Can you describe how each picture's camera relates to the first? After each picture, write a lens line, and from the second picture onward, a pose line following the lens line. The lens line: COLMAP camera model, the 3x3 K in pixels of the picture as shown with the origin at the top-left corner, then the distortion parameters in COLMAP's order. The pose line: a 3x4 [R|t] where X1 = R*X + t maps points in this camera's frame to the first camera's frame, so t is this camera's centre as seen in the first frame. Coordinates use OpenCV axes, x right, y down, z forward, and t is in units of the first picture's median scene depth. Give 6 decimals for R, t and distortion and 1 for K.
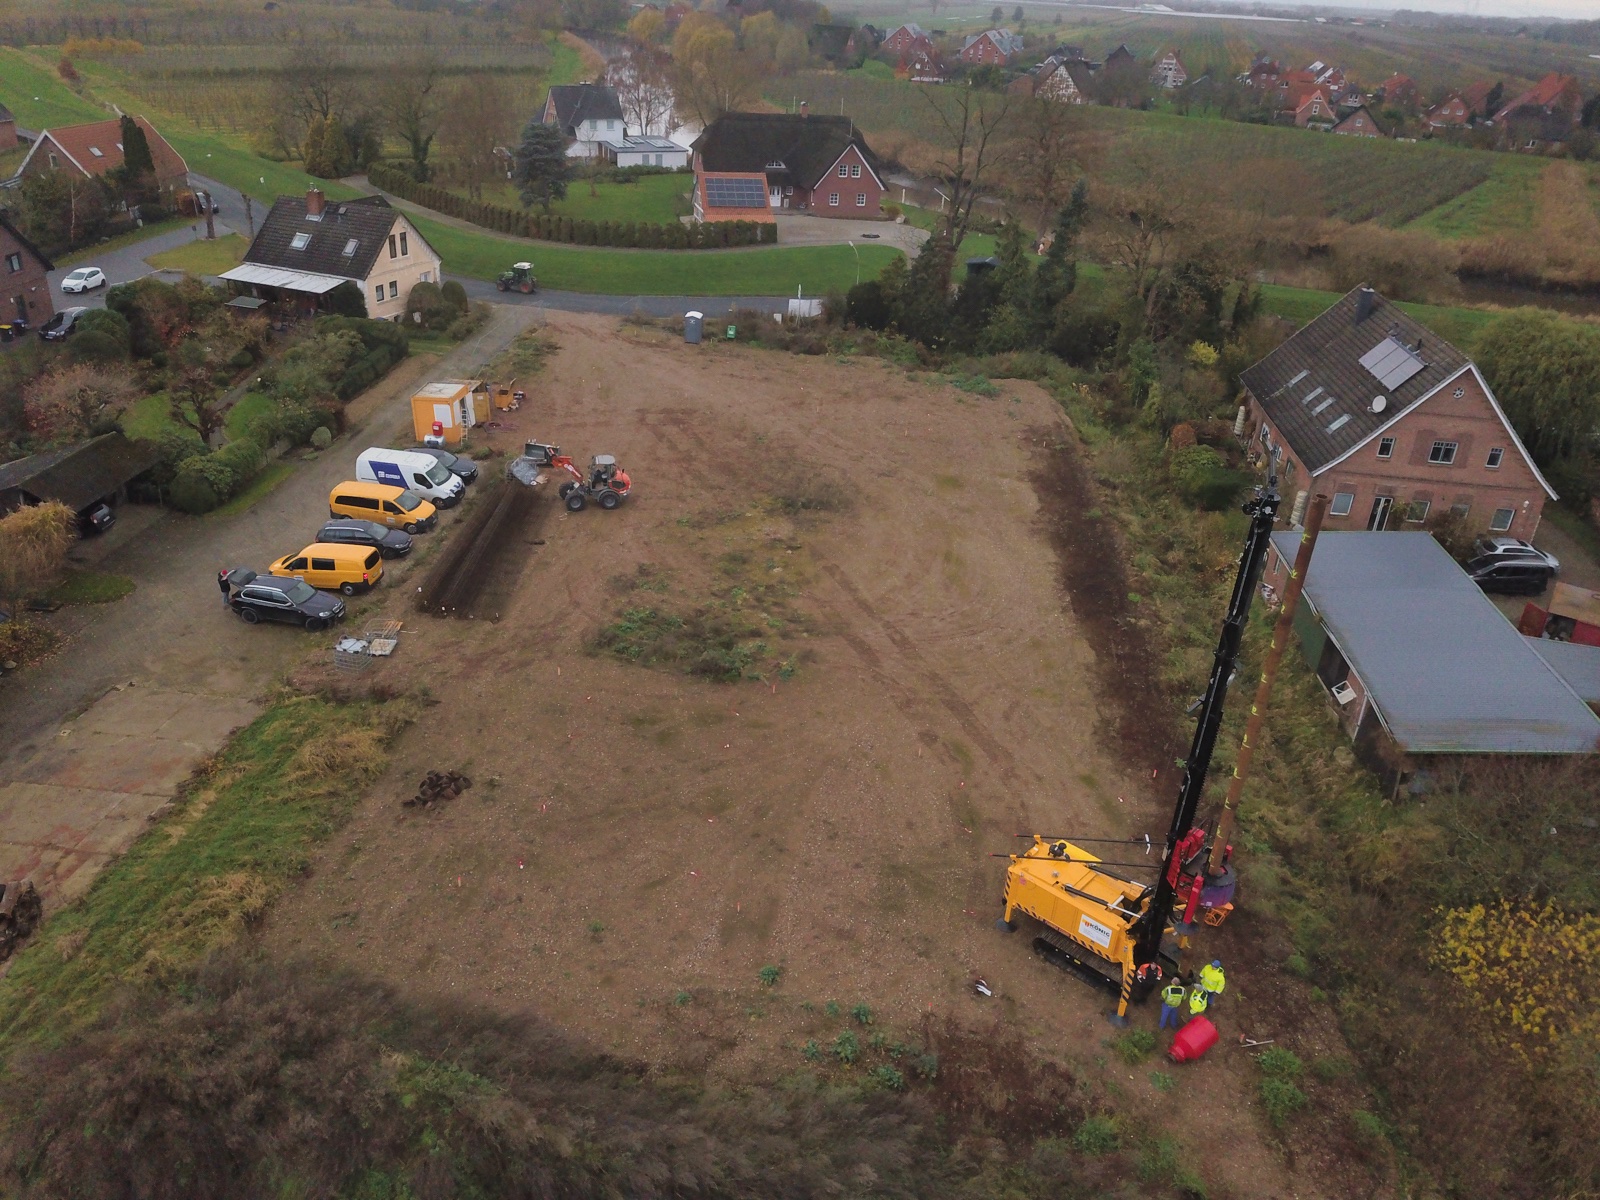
lens RADIAL K [[1217.4, 0, 796.1], [0, 1217.4, 597.4], [0, 0, 1]] dist [0.006372, -0.000479]
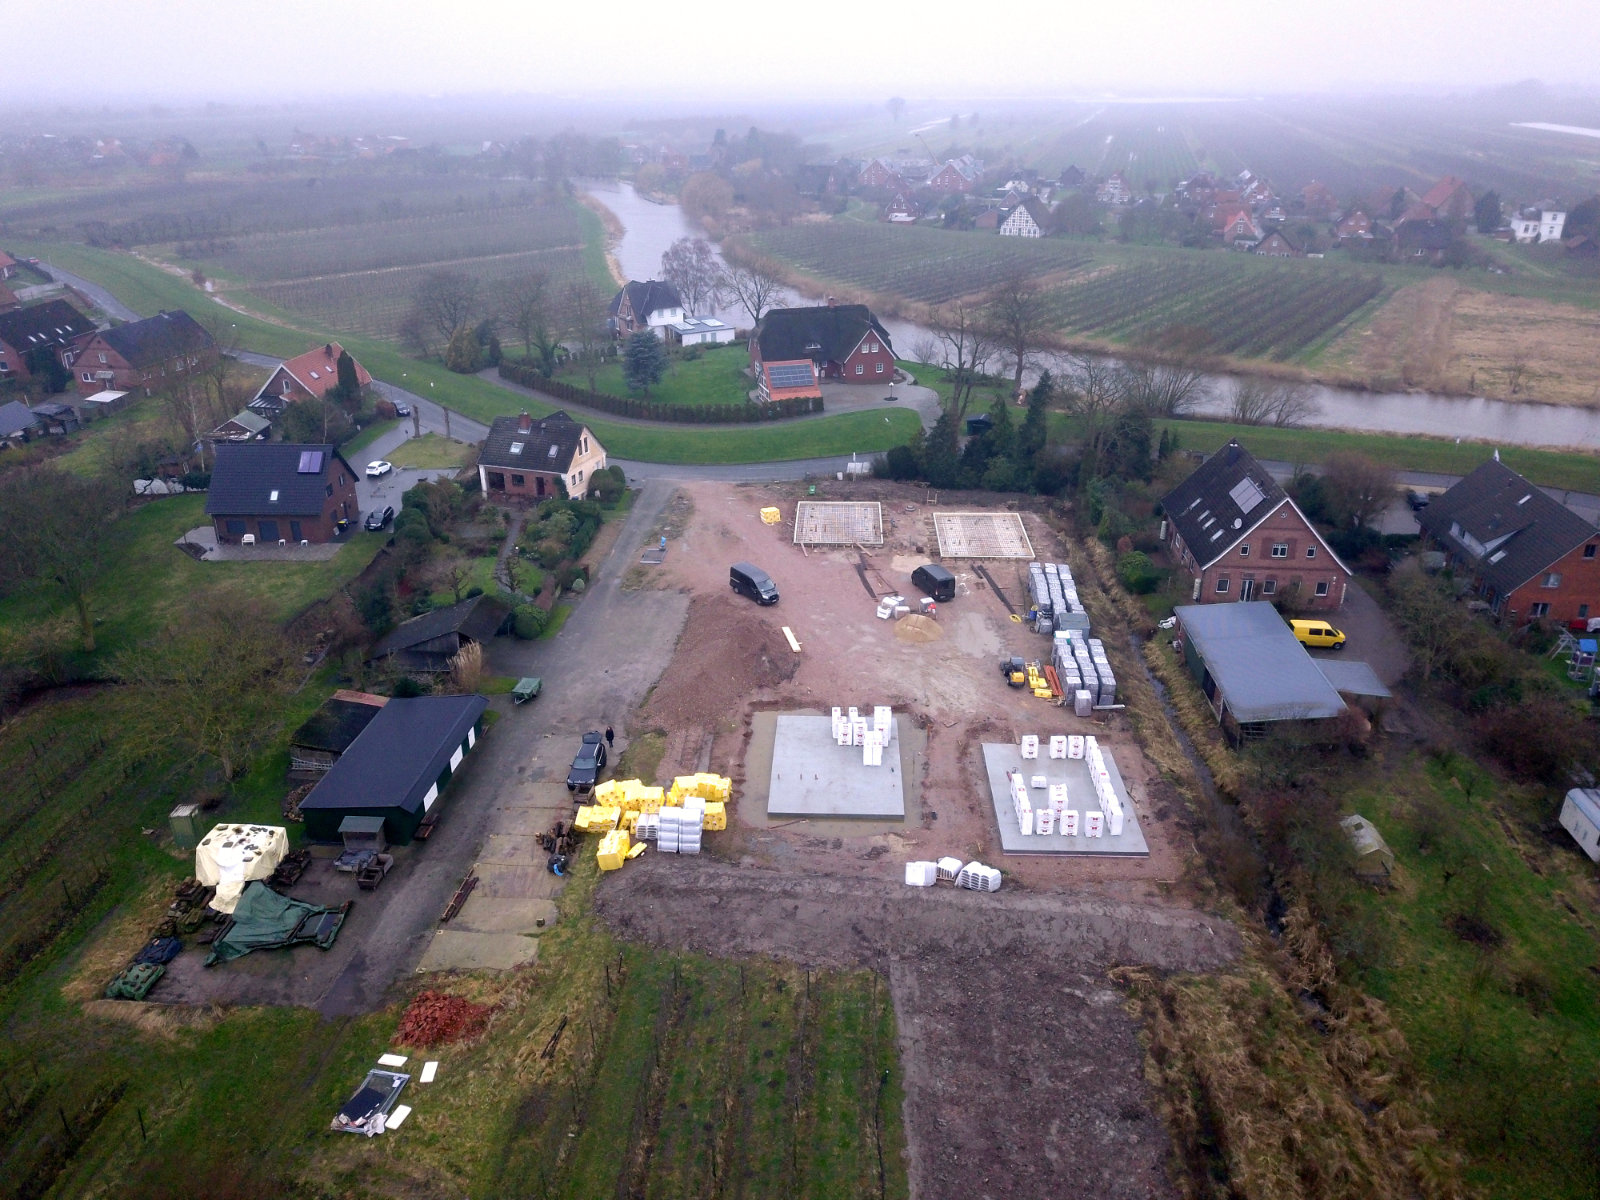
lens RADIAL K [[1213.1, 0, 795.6], [0, 1213.1, 602.2], [0, 0, 1]] dist [0.010845, -0.007582]
pose [[0.997784, -0.066389, 0.004491, -0.078779], [0.066540, 0.995760, -0.063511, 0.006037], [-0.000255, 0.063669, 0.997971, -0.384522]]
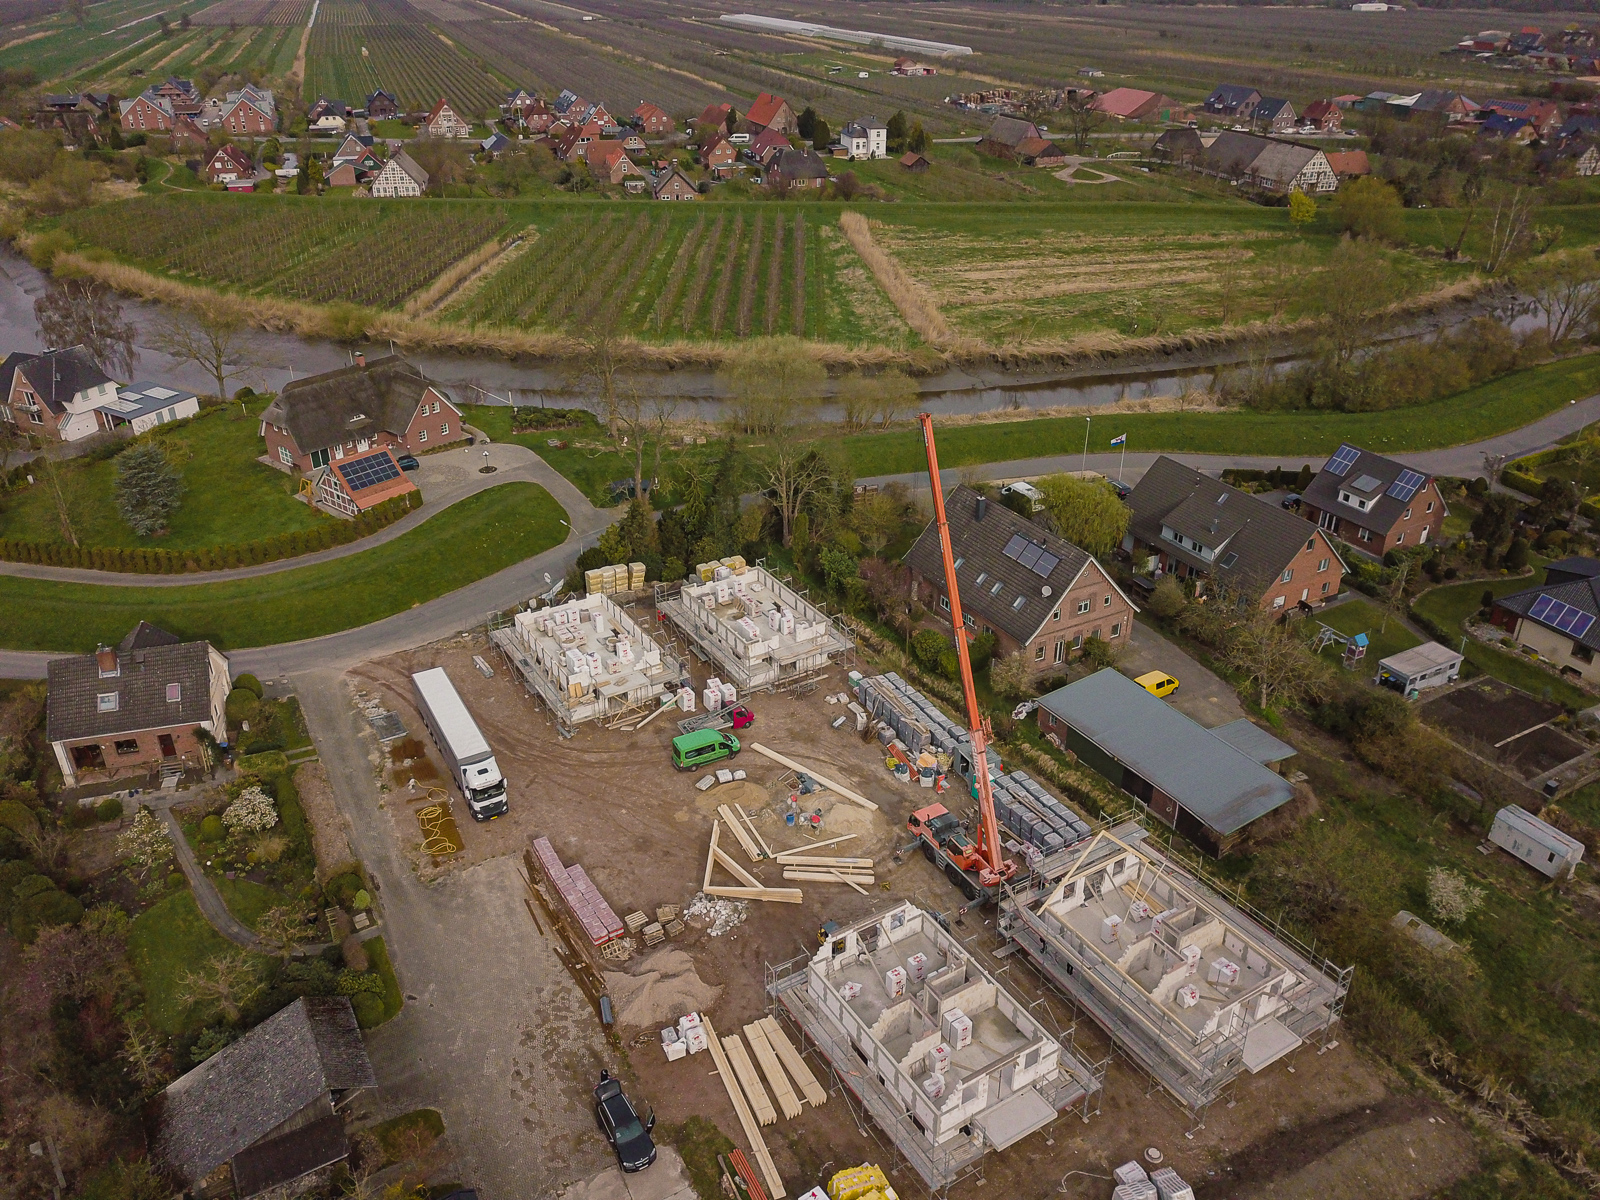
lens RADIAL K [[1216.9, 0, 800.0], [0, 1216.9, 600.0], [0, 0, 1]] dist [0.007236, -0.000184]
pose [[0.811474, -0.323758, 0.486508, -0.351039], [0.307743, 0.944468, 0.115216, -0.269955], [-0.496794, 0.056225, 0.866046, -0.133381]]
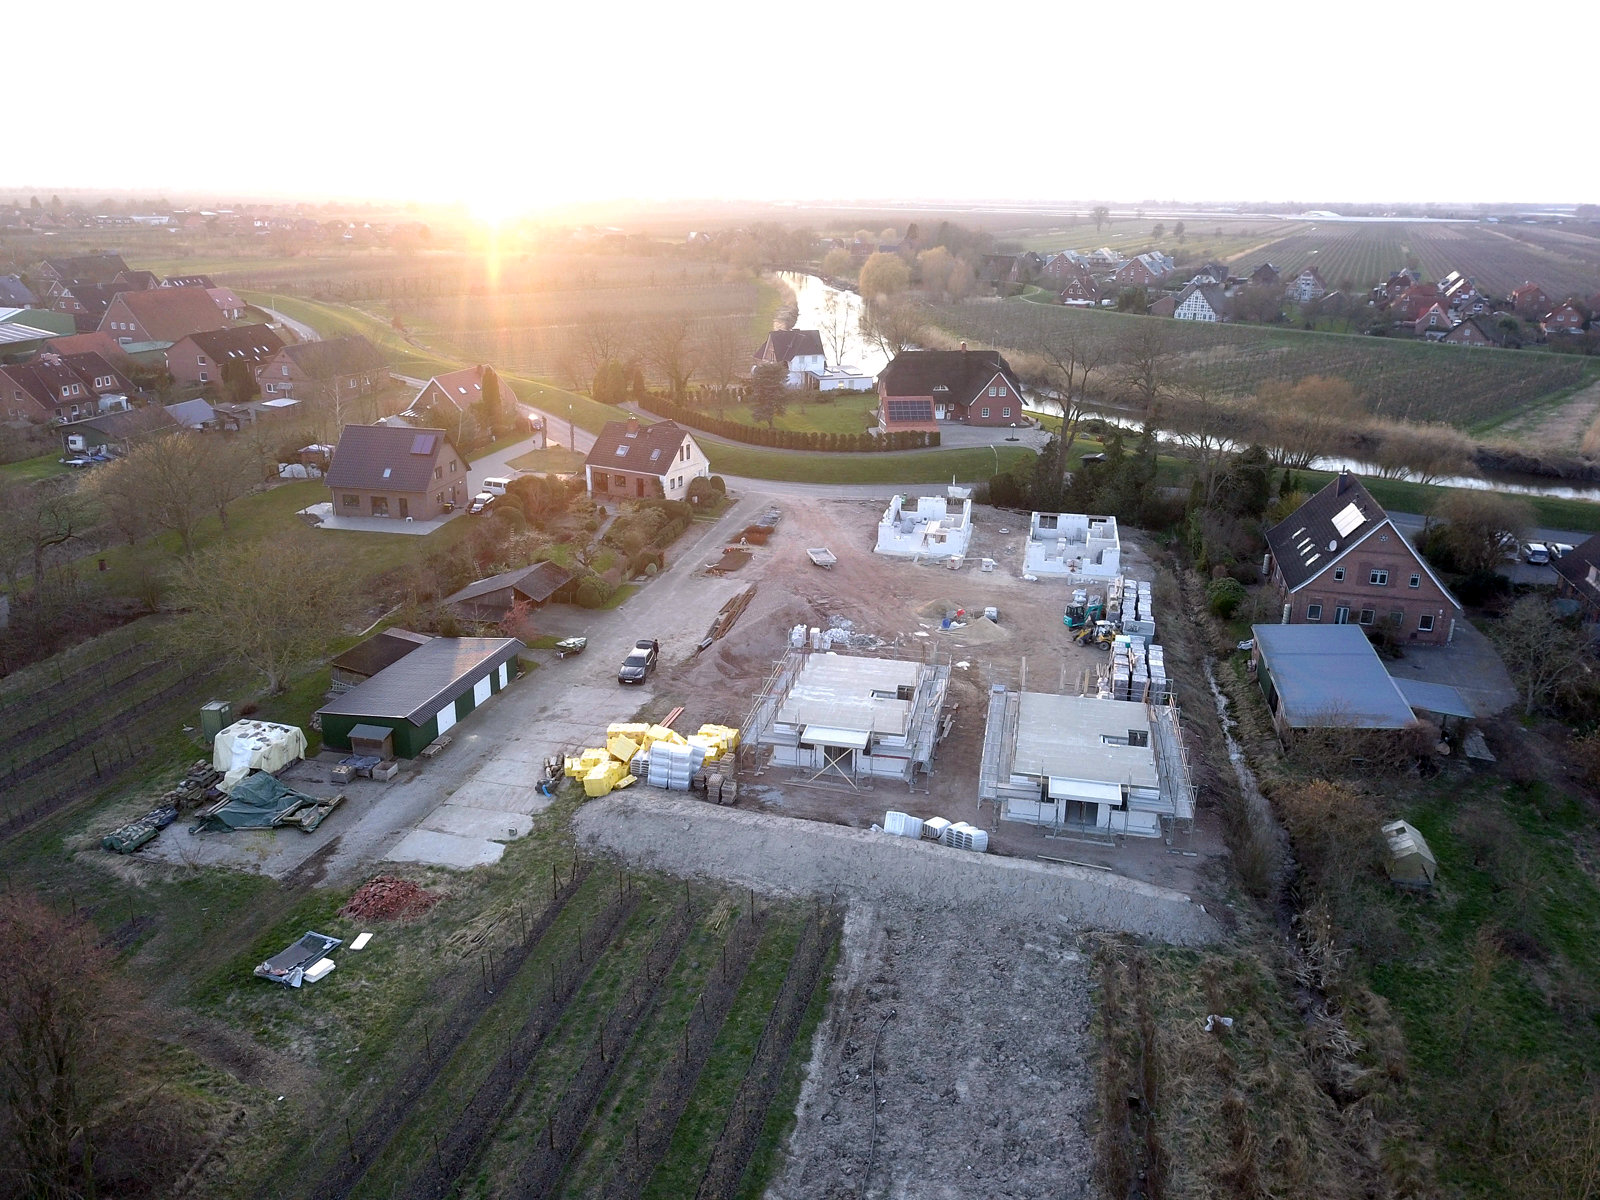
lens RADIAL K [[1213.1, 0, 795.6], [0, 1213.1, 602.2], [0, 0, 1]] dist [0.010845, -0.007582]
pose [[0.990040, 0.004559, -0.140712, 0.016863], [-0.025689, 0.988545, -0.148722, 0.097196], [0.138422, 0.150856, 0.978817, -0.358554]]
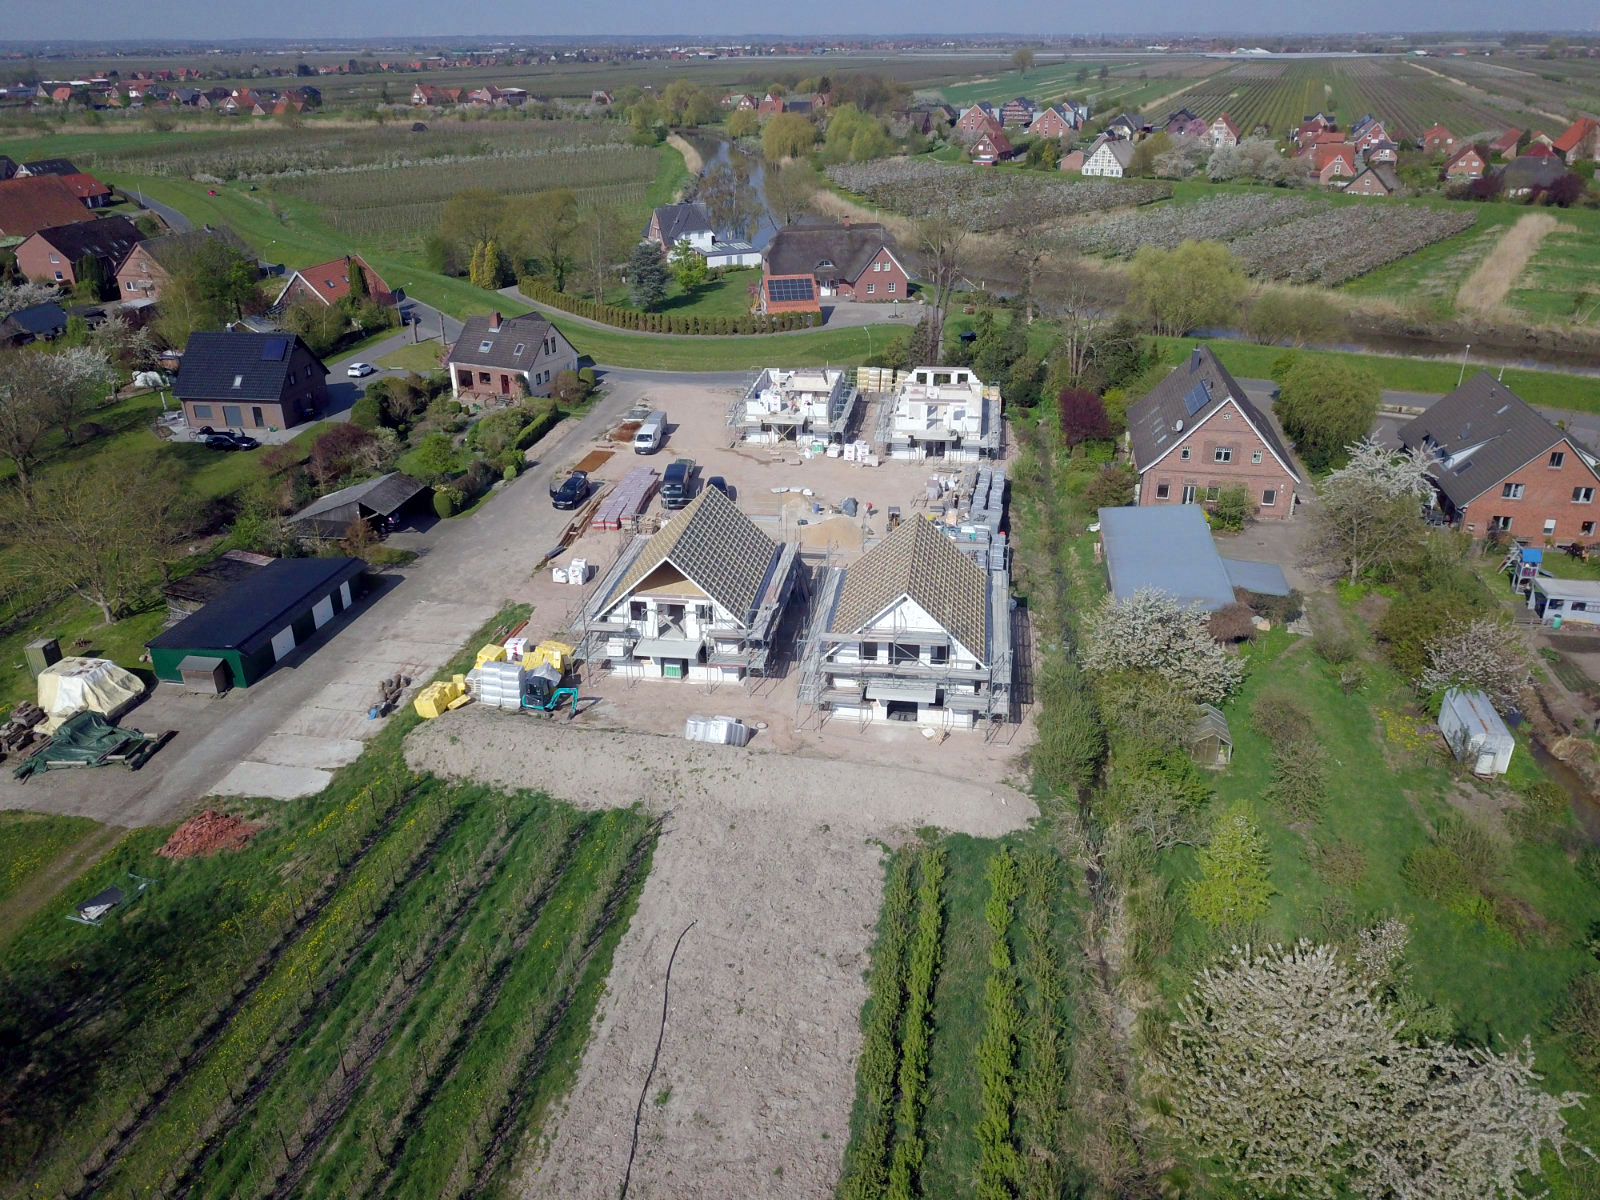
lens RADIAL K [[1213.1, 0, 795.6], [0, 1213.1, 602.2], [0, 0, 1]] dist [0.010845, -0.007582]
pose [[0.995119, -0.026363, -0.095098, 0.084966], [0.022545, 0.998905, -0.041006, 0.073819], [0.096075, 0.038662, 0.994623, -0.356975]]
